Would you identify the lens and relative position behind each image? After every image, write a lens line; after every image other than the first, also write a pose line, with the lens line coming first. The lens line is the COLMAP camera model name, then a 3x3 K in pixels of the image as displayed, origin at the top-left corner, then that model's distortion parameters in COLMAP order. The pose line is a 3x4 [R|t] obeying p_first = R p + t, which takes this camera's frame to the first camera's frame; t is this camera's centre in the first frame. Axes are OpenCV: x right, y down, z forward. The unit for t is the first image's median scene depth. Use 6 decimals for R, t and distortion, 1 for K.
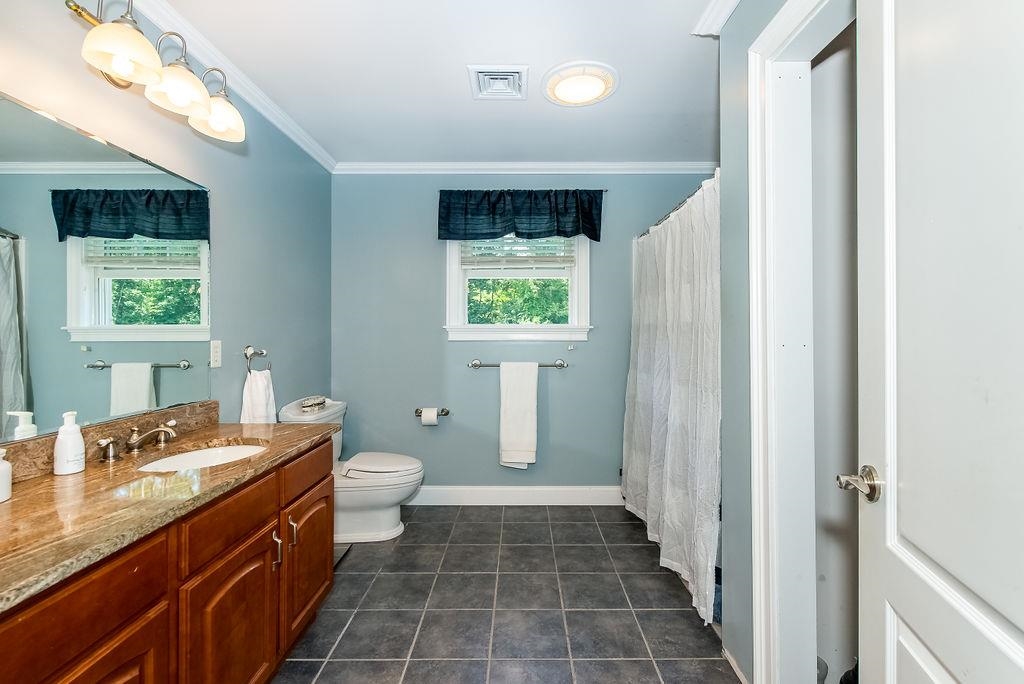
lens RADIAL K [[472.7, 0, 509.7], [0, 472.7, 336.5], [0, 0, 1]] dist [-0.003074, -0.002637]
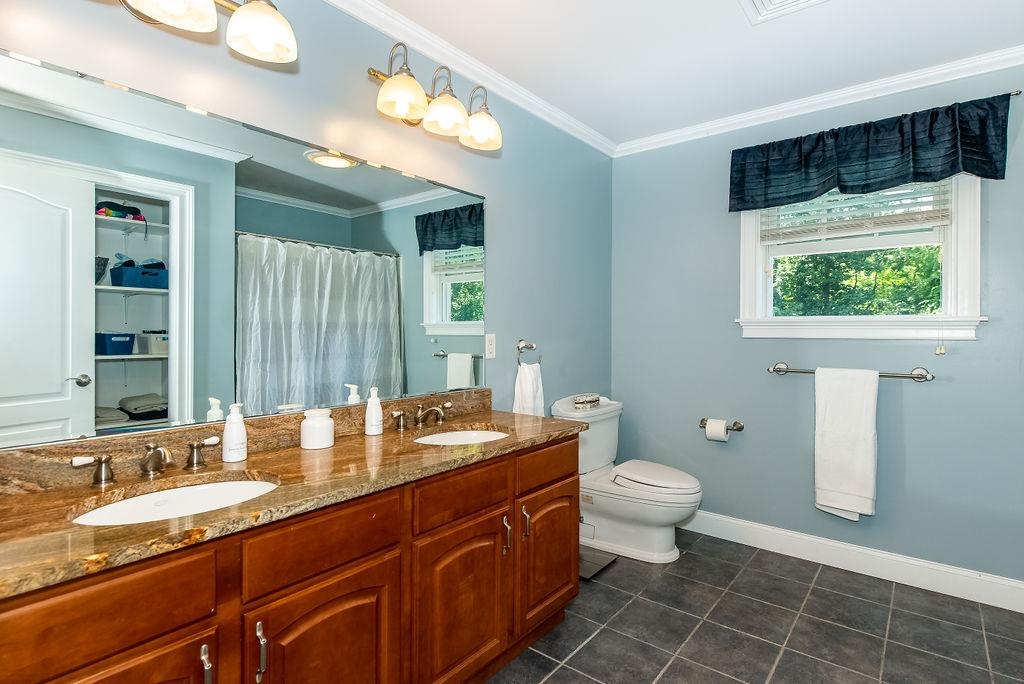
lens RADIAL K [[526.8, 0, 507.4], [0, 526.8, 337.1], [0, 0, 1]] dist [0.002118, -0.004421]
pose [[0.764612, 0.010905, -0.644399, 0.156051], [-0.007229, 0.999939, 0.008344, 0.003861], [0.644450, -0.001722, 0.764644, 0.070599]]
